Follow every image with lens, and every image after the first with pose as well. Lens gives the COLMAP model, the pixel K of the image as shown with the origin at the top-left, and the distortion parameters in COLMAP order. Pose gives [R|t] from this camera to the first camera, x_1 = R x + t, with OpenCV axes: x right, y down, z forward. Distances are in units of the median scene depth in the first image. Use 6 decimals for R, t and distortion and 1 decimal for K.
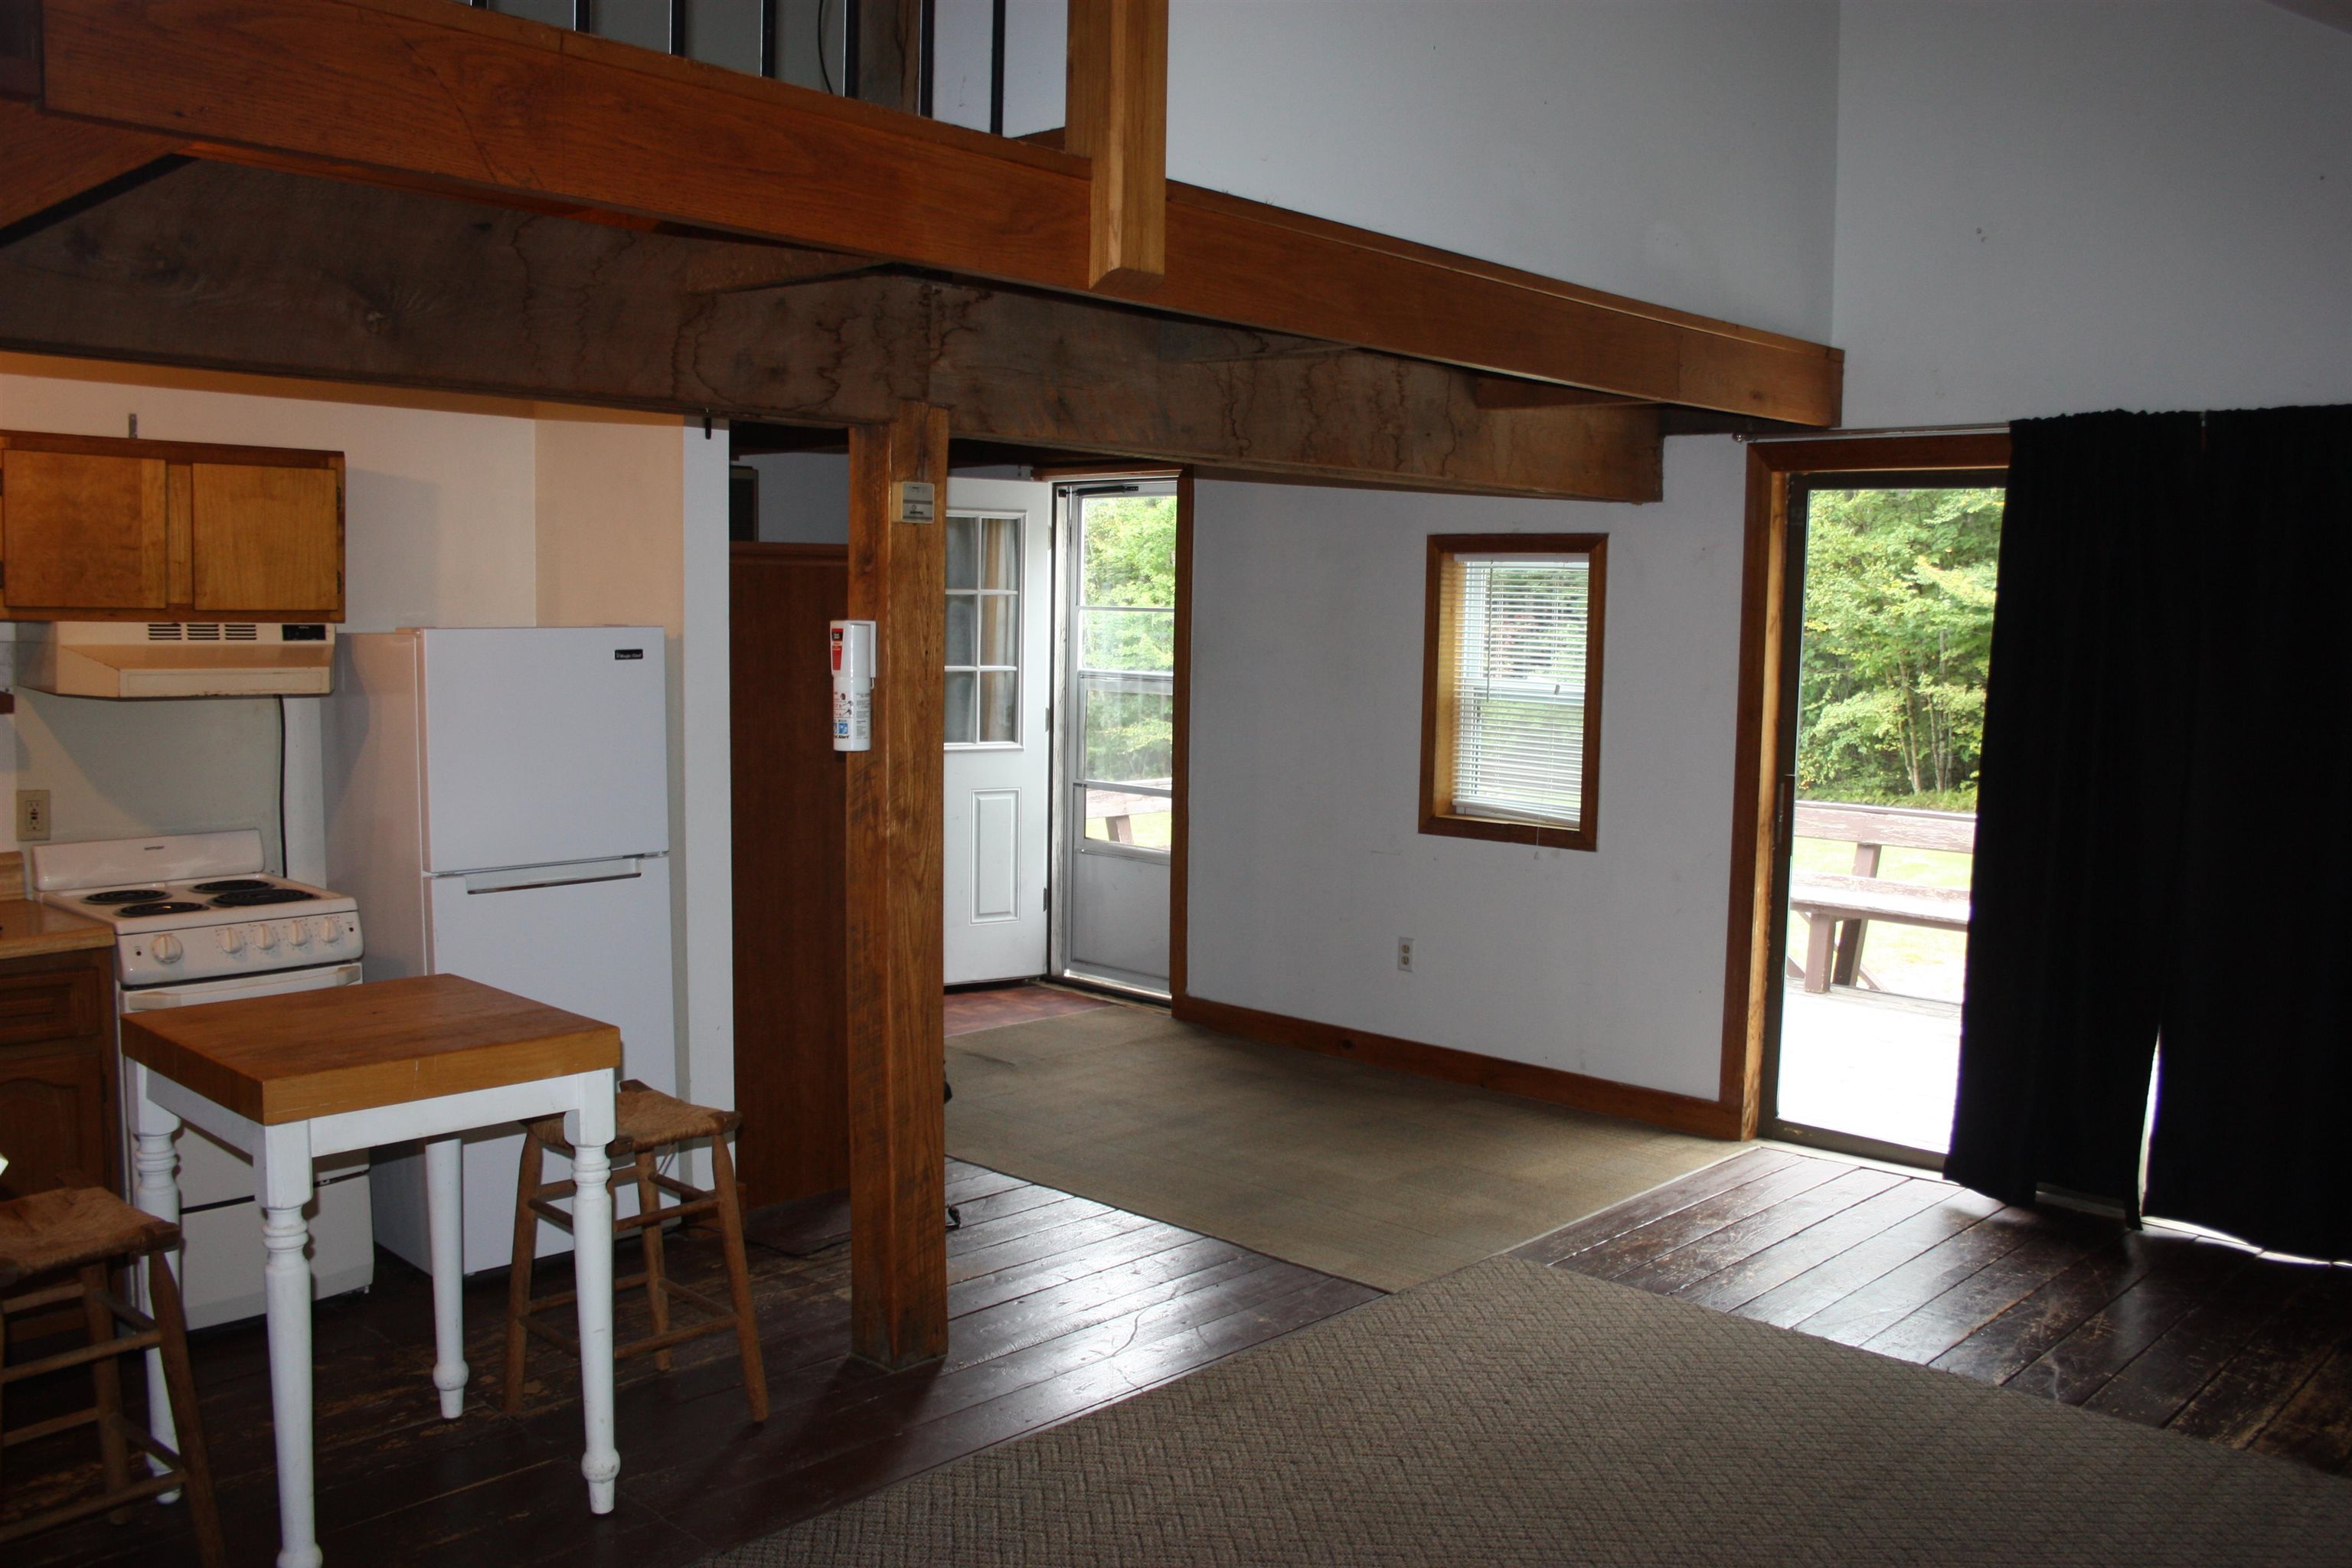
lens RADIAL K [[1953.9, 0, 1196.8], [0, 1953.9, 777.1], [0, 0, 1]] dist [-0.155901, 0.129613]
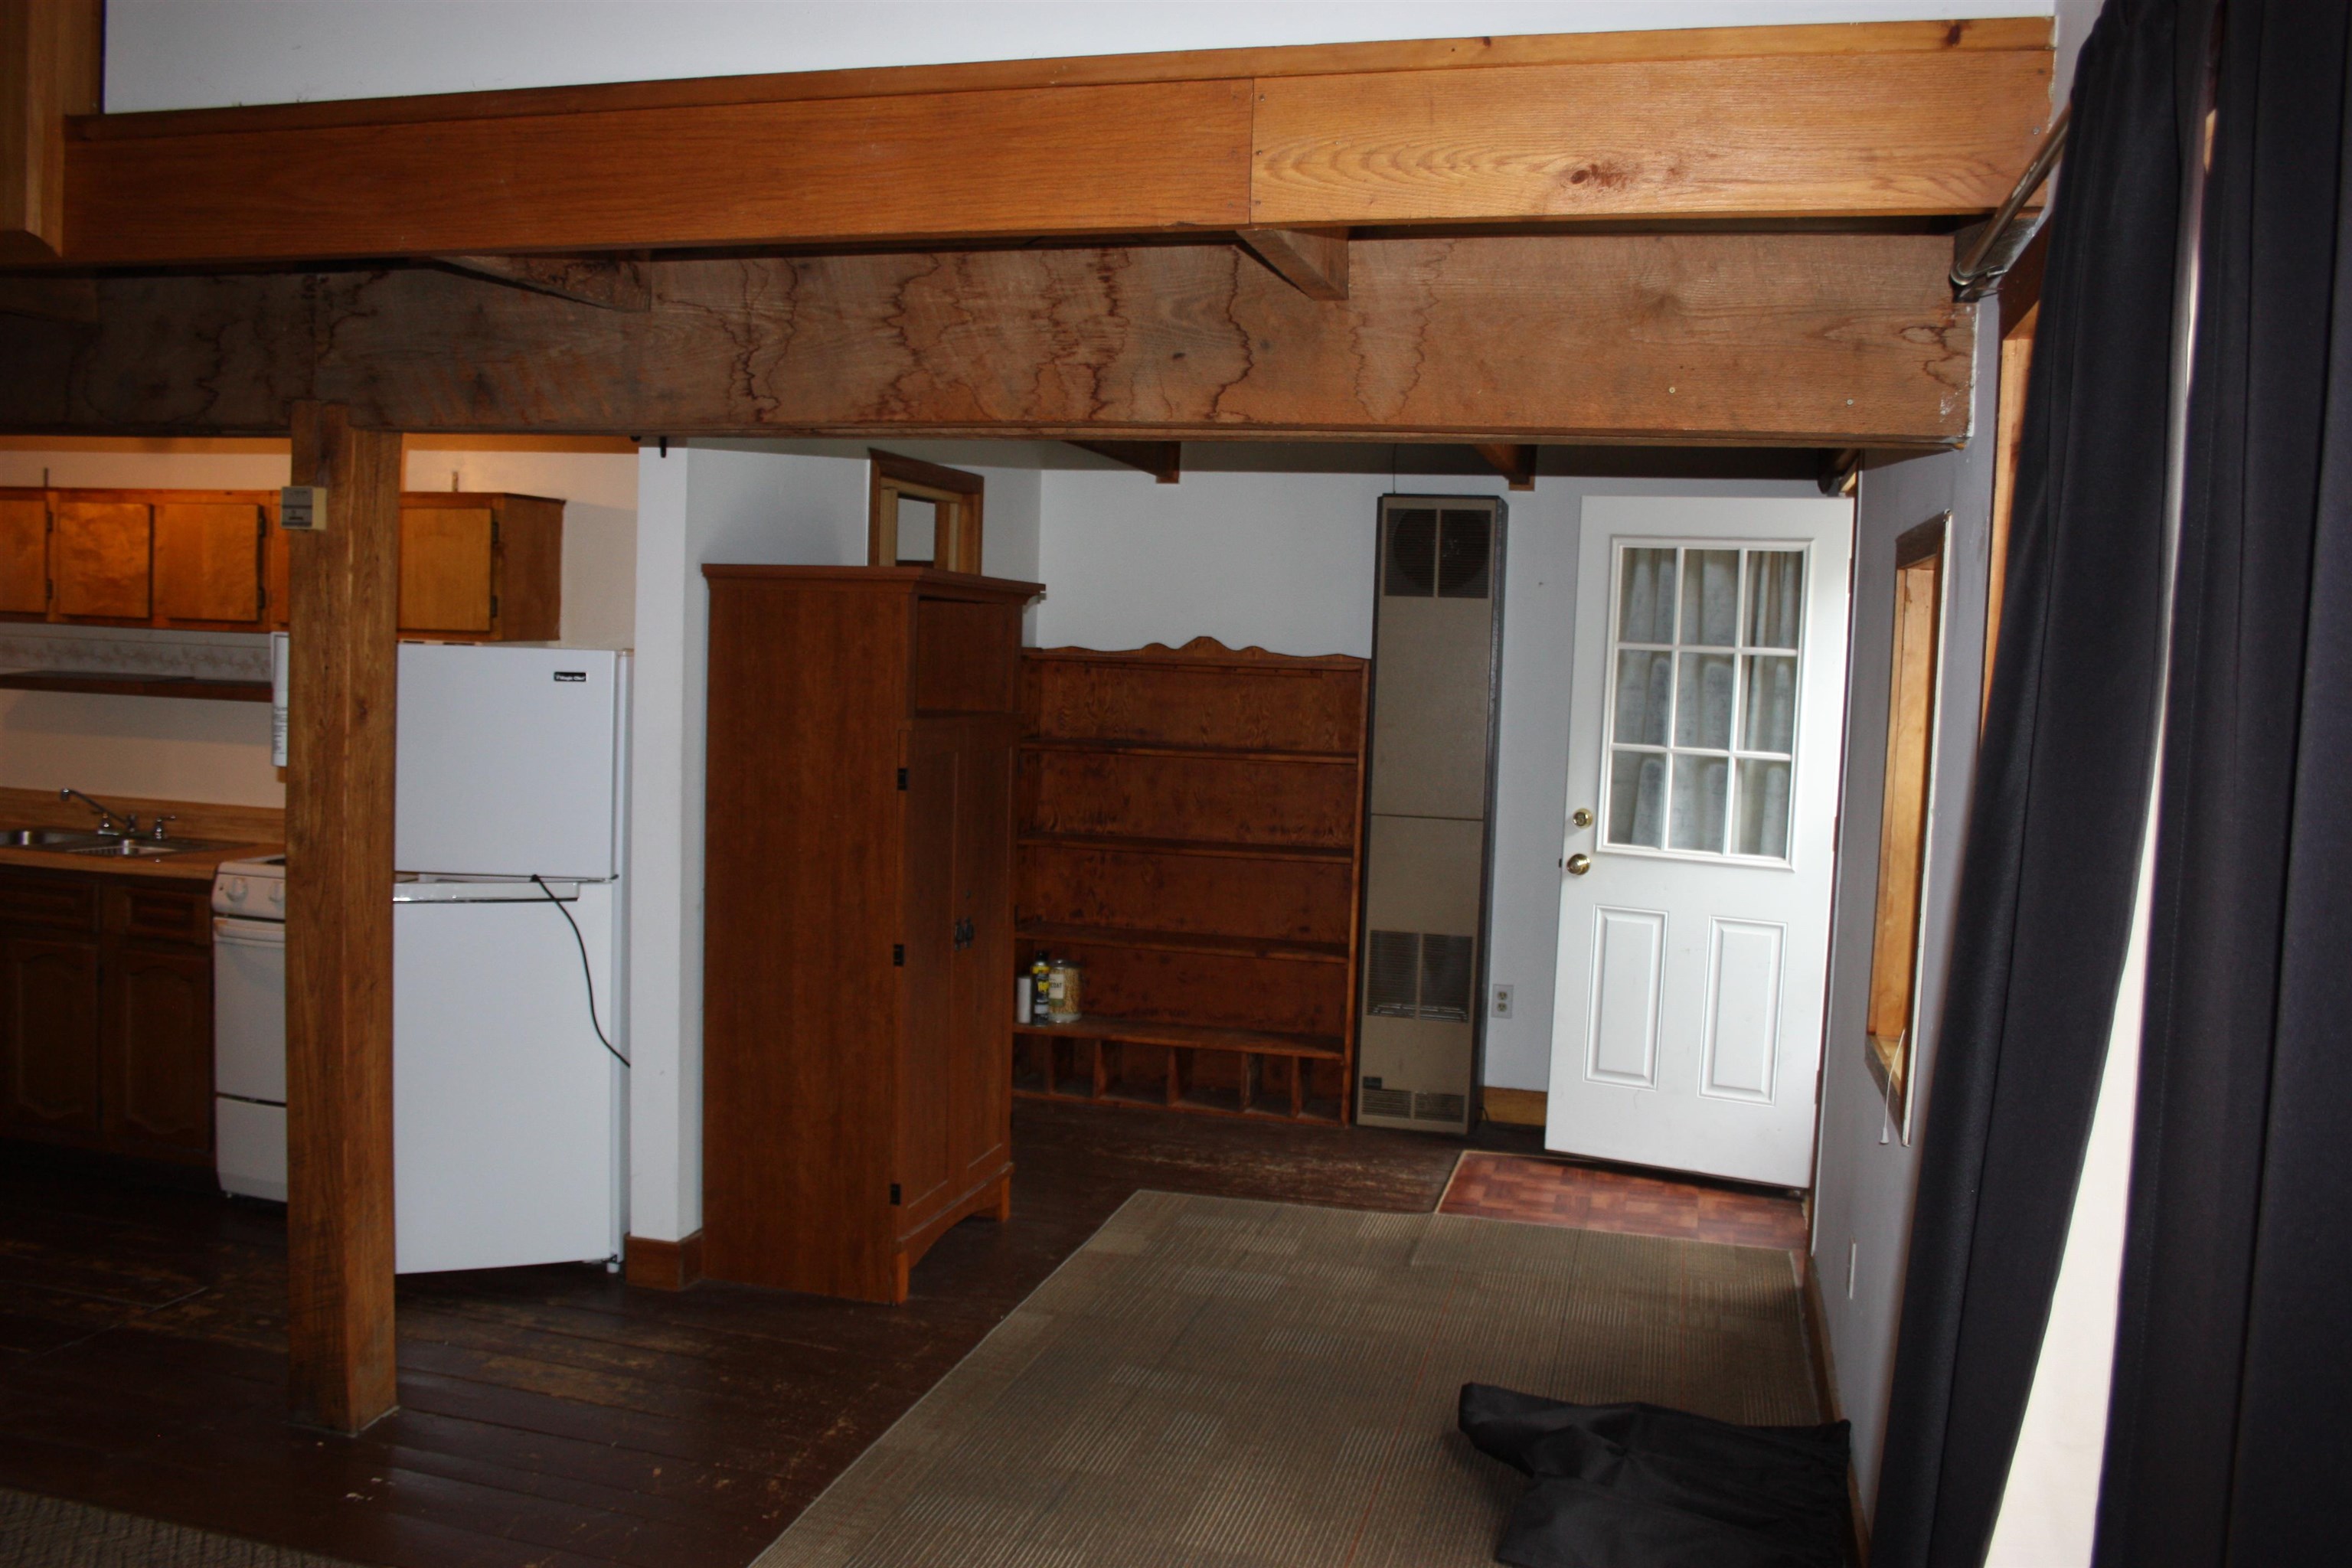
lens RADIAL K [[1953.9, 0, 1173.2], [0, 1953.9, 767.3], [0, 0, 1]] dist [-0.155901, 0.129613]
pose [[0.467177, 0.057209, -0.882311, 0.849095], [-0.107211, 0.994206, 0.007697, -0.066202], [0.877640, 0.090998, 0.470604, 0.920521]]
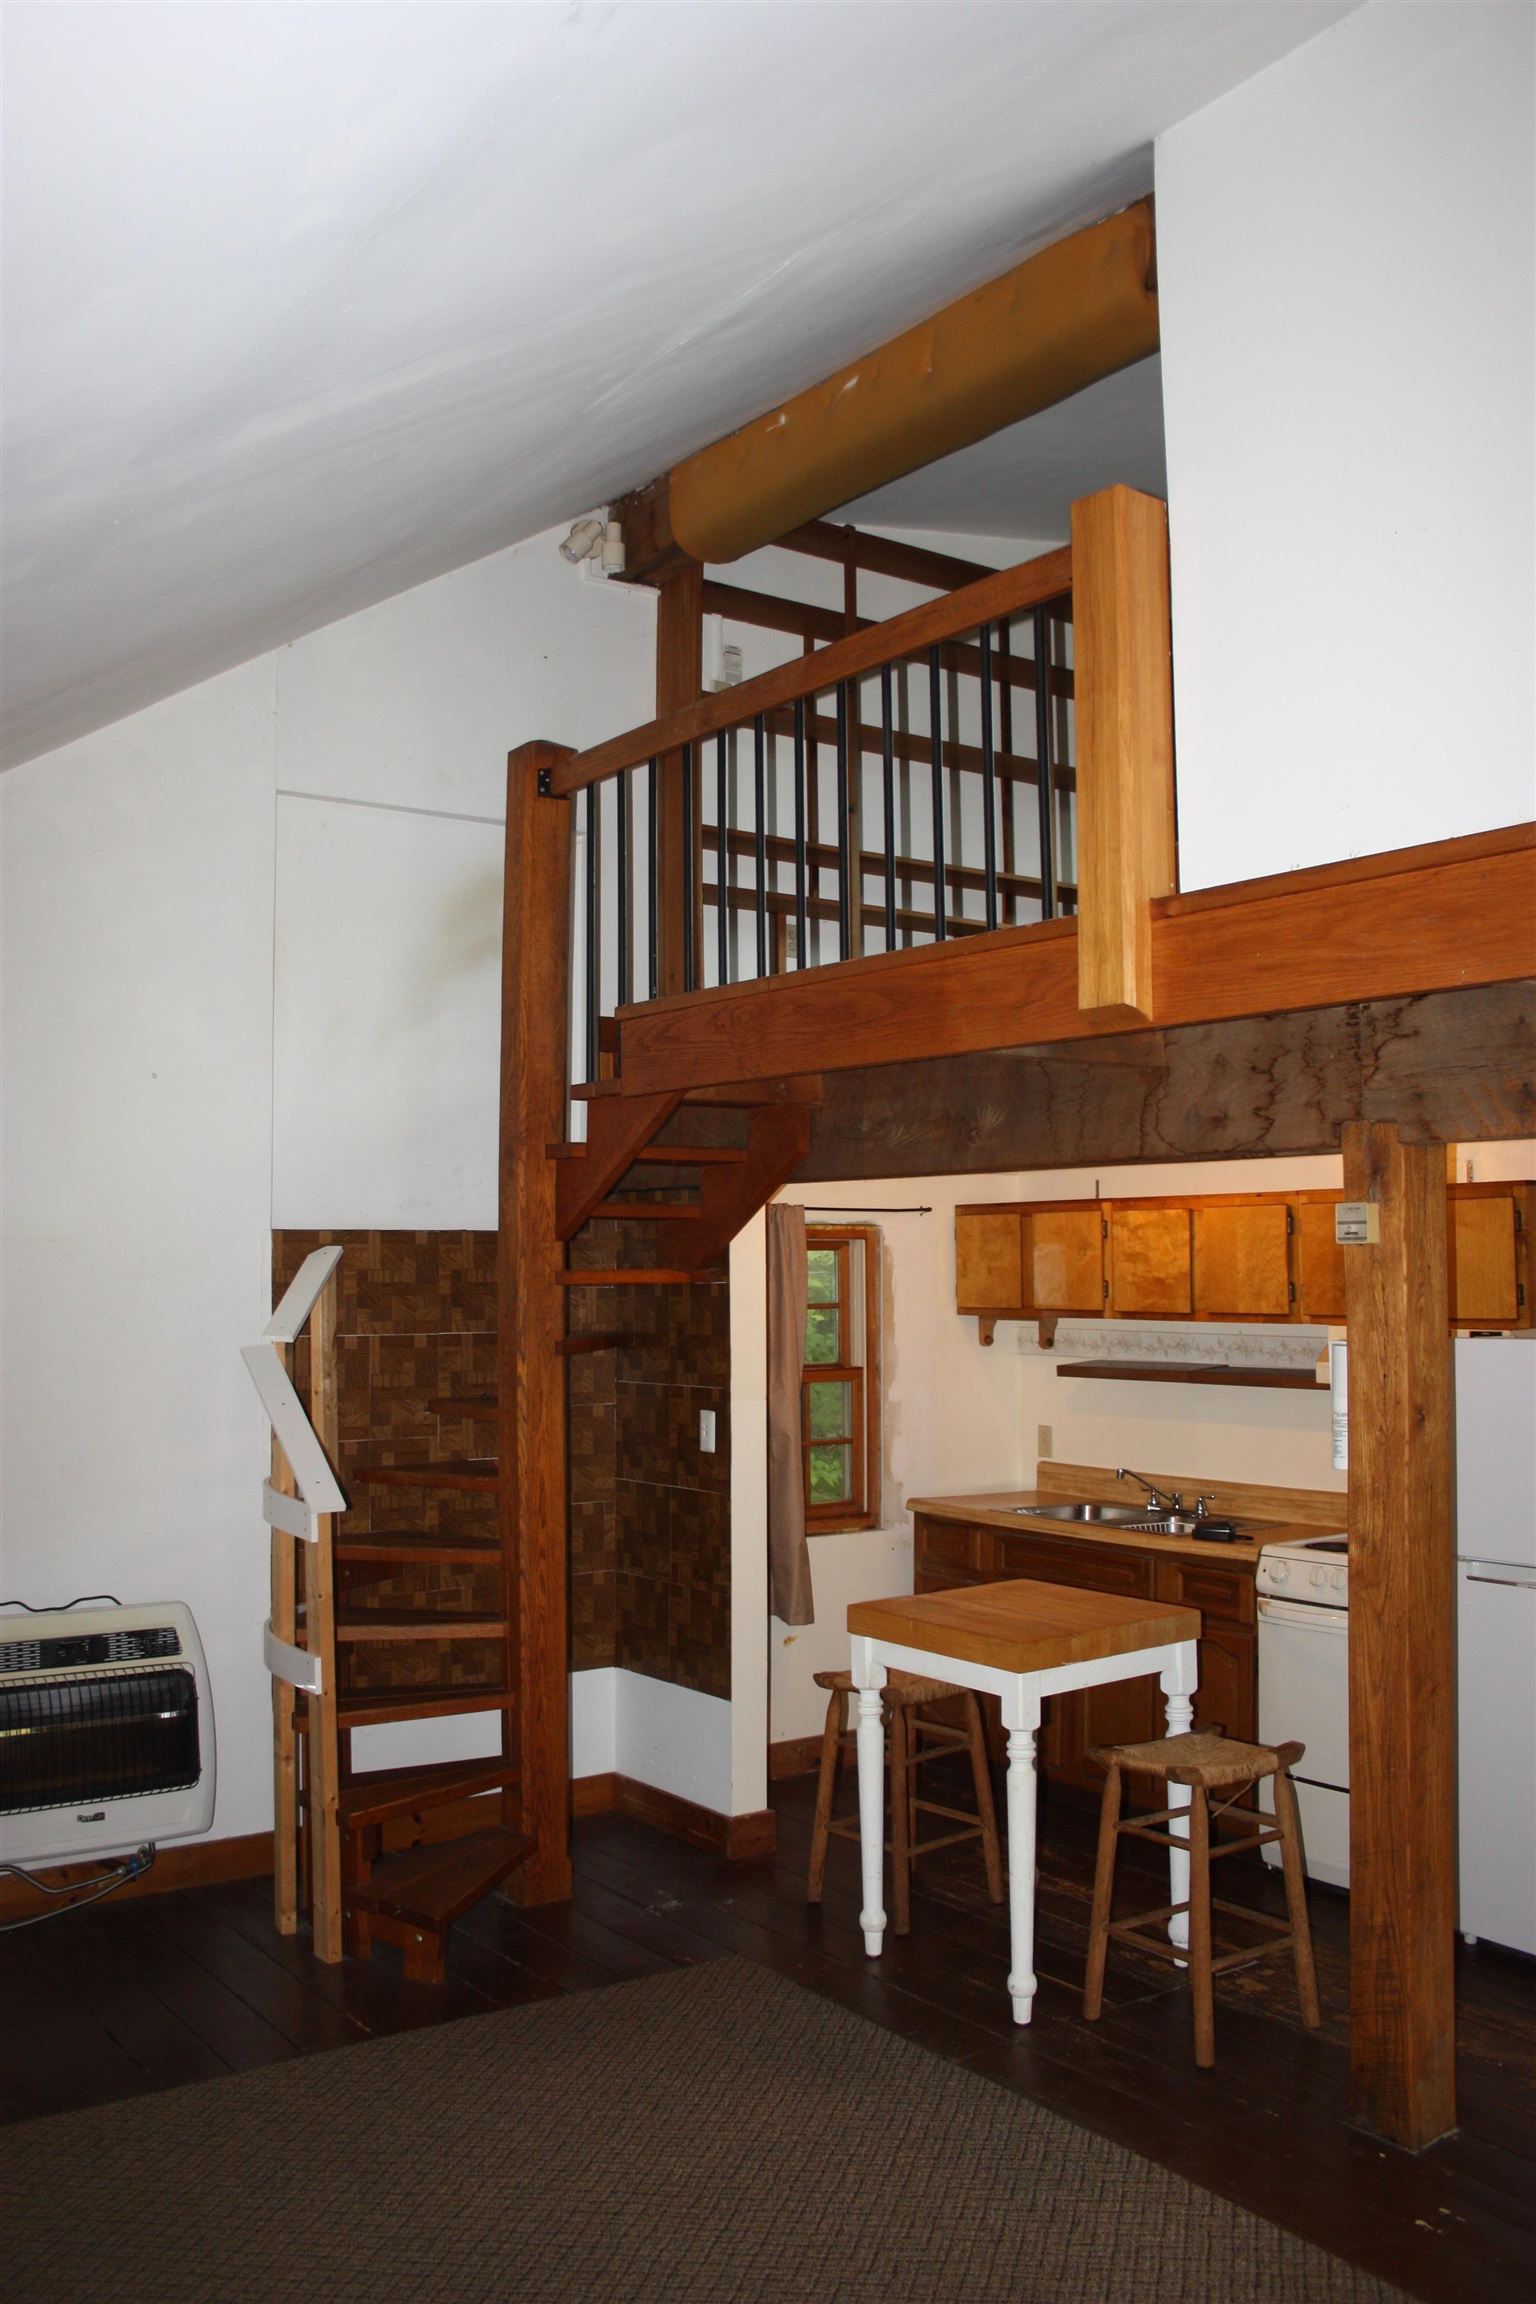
lens RADIAL K [[1914.0, 0, 734.6], [0, 1914.0, 1142.0], [0, 0, 1]] dist [-0.155901, 0.129613]
pose [[-0.216495, -0.082281, -0.972810, 0.836937], [-0.086155, 0.994165, -0.064913, -0.089932], [0.972475, 0.069759, -0.222321, 0.875104]]
